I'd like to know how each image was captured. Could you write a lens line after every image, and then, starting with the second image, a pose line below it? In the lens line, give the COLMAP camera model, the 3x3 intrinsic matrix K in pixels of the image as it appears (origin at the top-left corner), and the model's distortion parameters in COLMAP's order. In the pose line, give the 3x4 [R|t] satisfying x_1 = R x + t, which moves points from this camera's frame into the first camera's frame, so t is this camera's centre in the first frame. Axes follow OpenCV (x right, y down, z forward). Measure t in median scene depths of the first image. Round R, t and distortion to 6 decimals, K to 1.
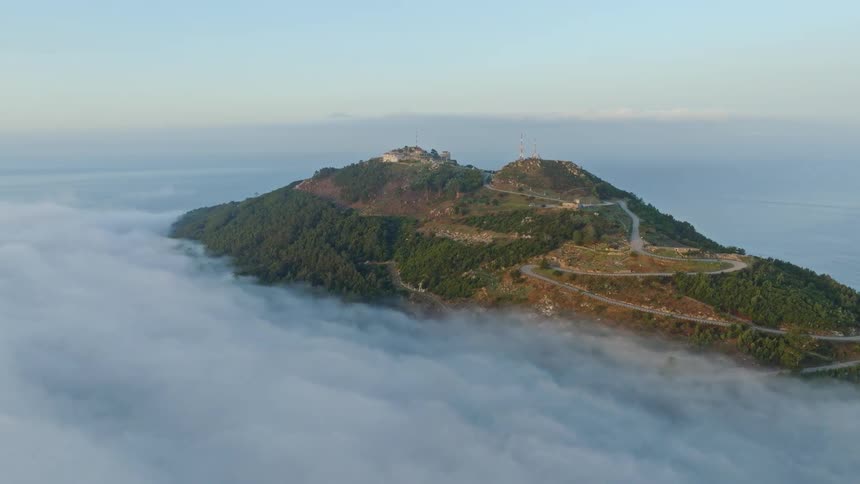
lens RADIAL K [[638.0, 0, 432.5], [0, 638.0, 239.4], [0, 0, 1]] dist [-0.002085, 0.001430]
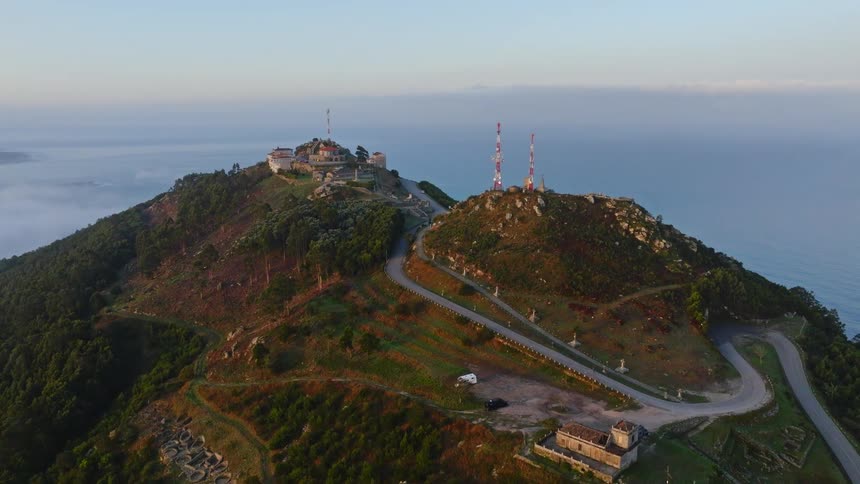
lens RADIAL K [[638.0, 0, 432.5], [0, 638.0, 239.4], [0, 0, 1]] dist [-0.002085, 0.001430]
pose [[0.991351, 0.033262, -0.126951, 0.168671], [-0.028361, 0.998788, 0.040222, -0.123529], [0.128135, -0.036273, 0.991093, 0.692592]]
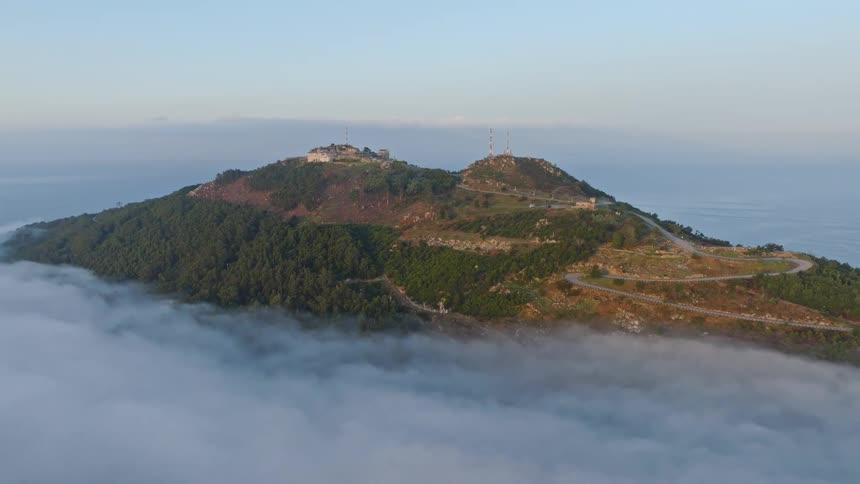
lens RADIAL K [[638.0, 0, 432.5], [0, 638.0, 239.4], [0, 0, 1]] dist [-0.002085, 0.001430]
pose [[0.961099, -0.035379, 0.273930, -0.214019], [0.038926, 0.999214, -0.007522, -0.005913], [-0.273448, 0.017892, 0.961720, 0.178818]]
